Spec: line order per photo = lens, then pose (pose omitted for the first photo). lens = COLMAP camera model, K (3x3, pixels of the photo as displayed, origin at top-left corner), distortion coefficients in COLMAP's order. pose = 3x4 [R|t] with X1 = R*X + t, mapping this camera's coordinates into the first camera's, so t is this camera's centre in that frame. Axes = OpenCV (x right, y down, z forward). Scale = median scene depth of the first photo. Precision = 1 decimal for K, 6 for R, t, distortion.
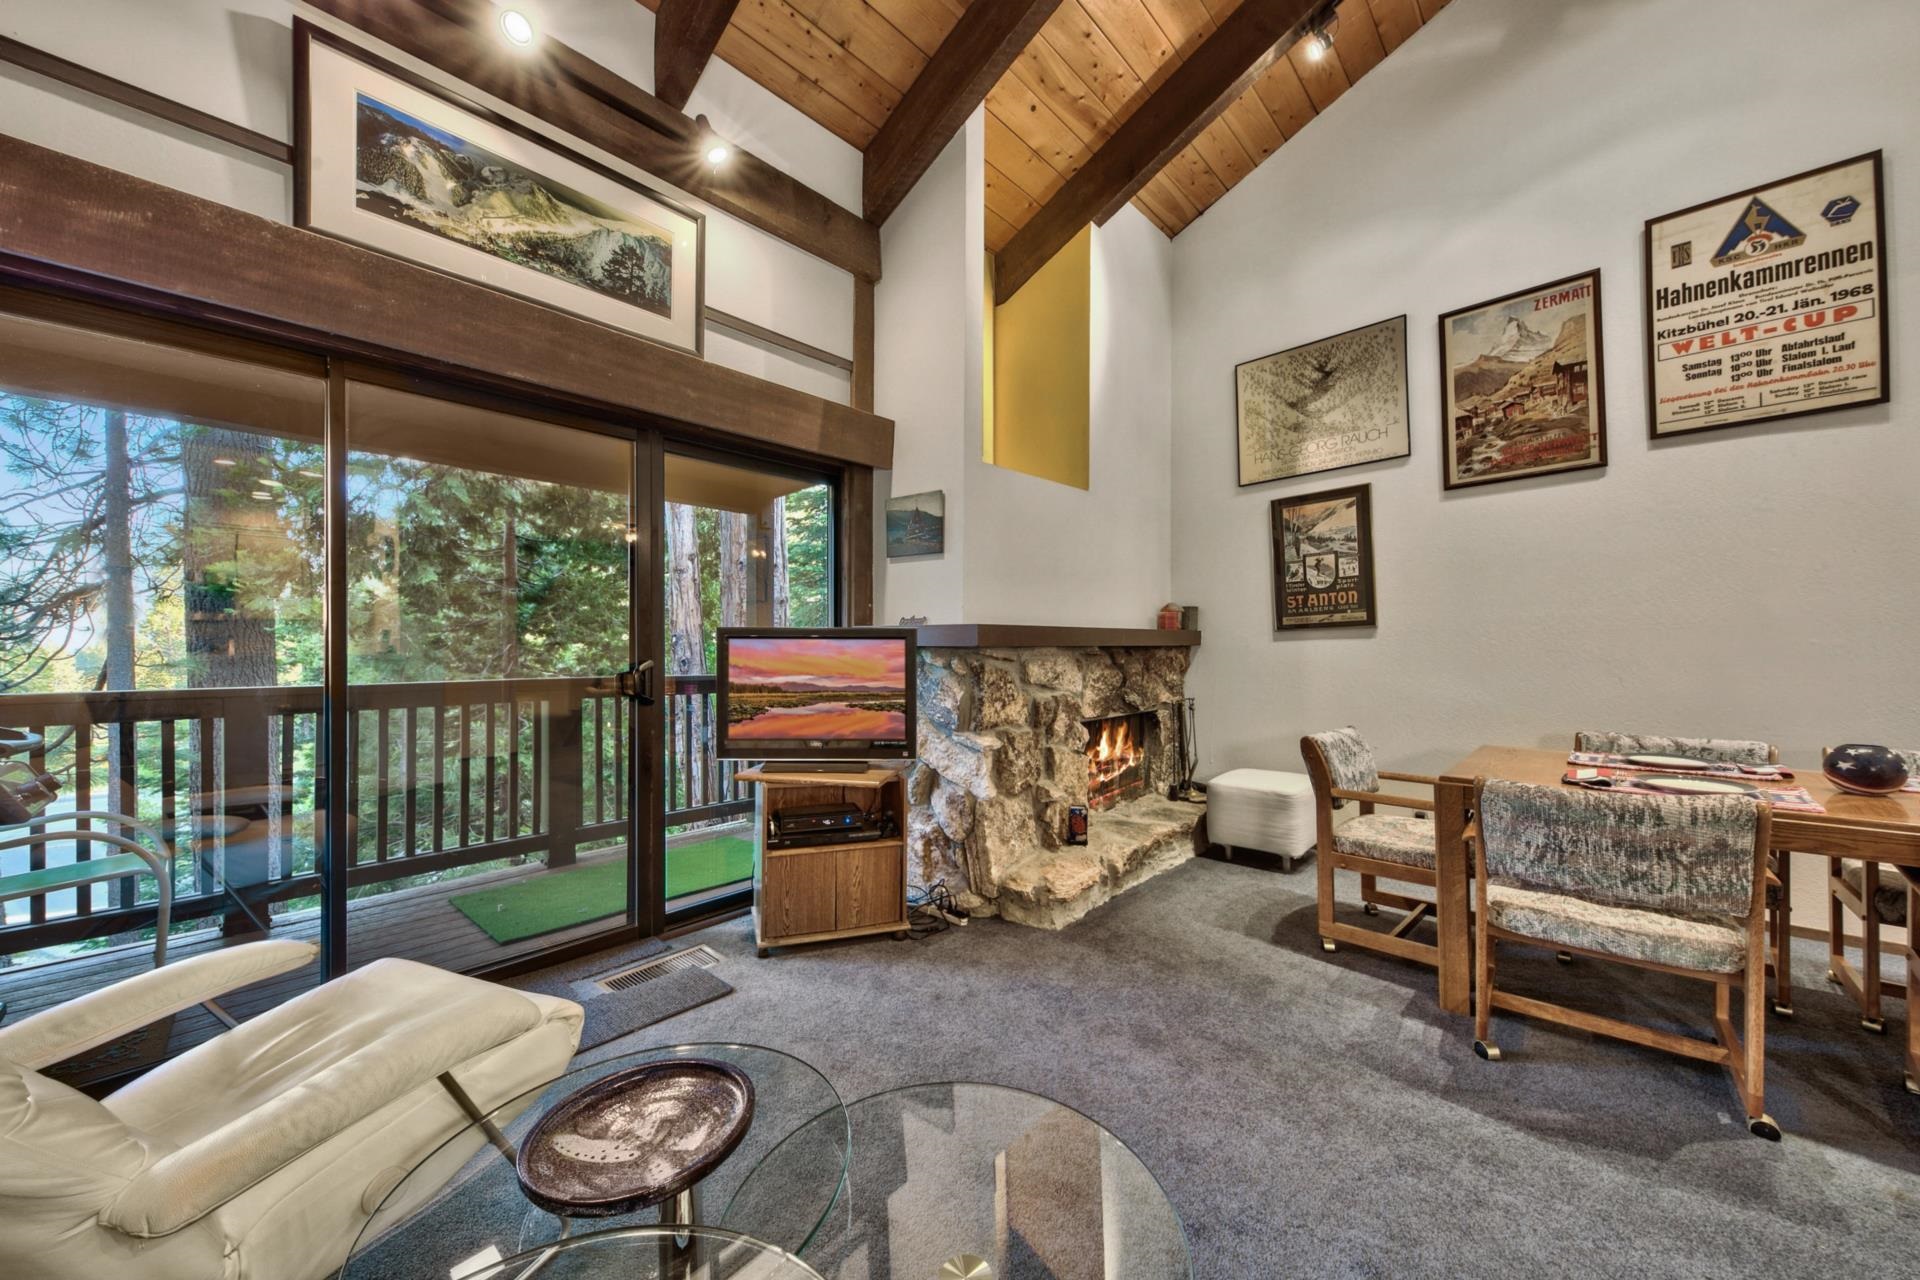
lens RADIAL K [[703.8, 0, 968.2], [0, 703.8, 649.2], [0, 0, 1]] dist [0.001321, 0.000119]
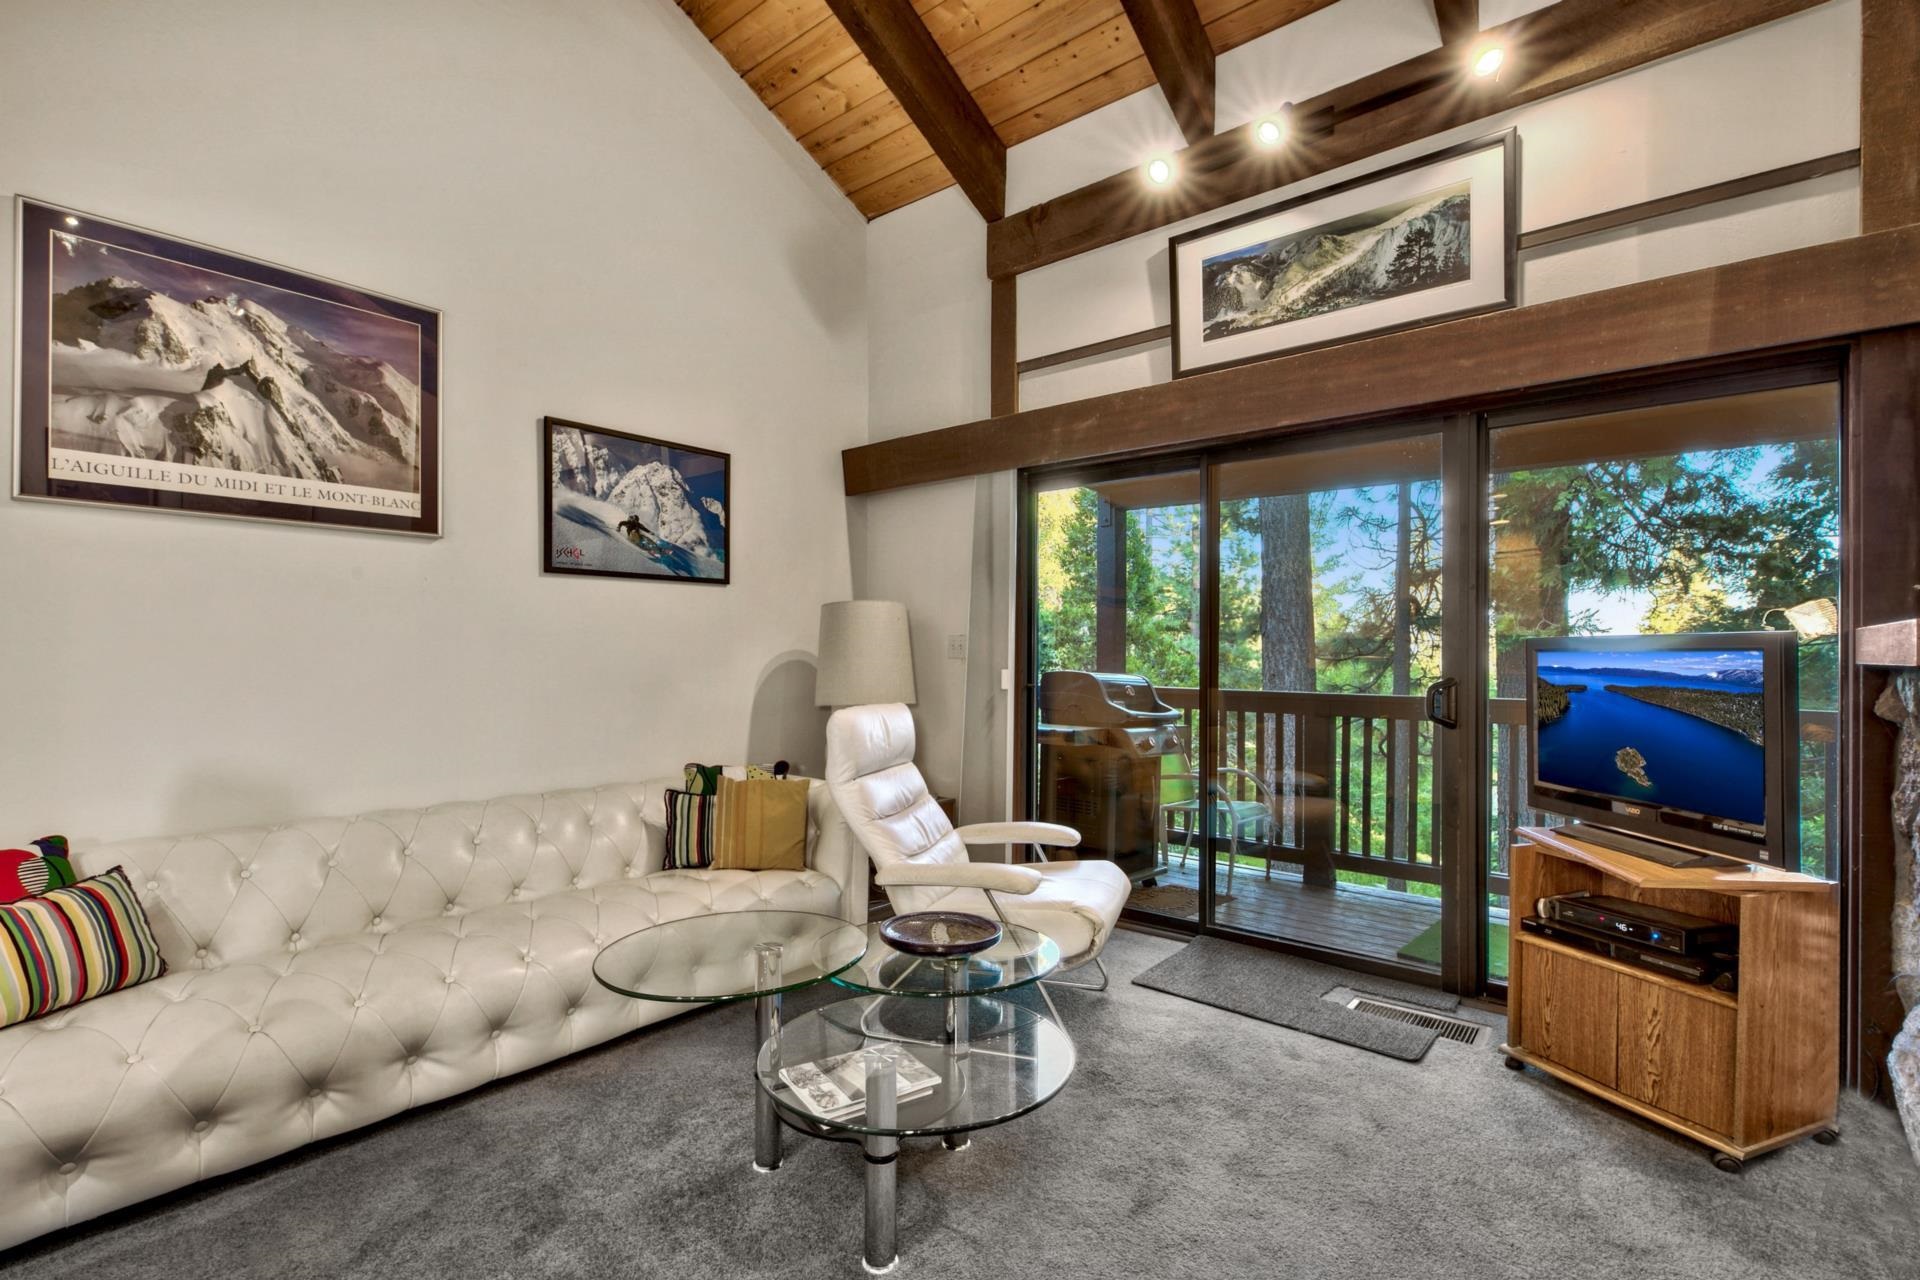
lens RADIAL K [[869.7, 0, 957.4], [0, 869.7, 654.6], [0, 0, 1]] dist [0.010188, -0.002985]
pose [[0.039005, -0.001878, -0.999237, 0.497176], [-0.012282, 0.999922, -0.002359, -0.001840], [0.999164, 0.012365, 0.038979, 0.275085]]
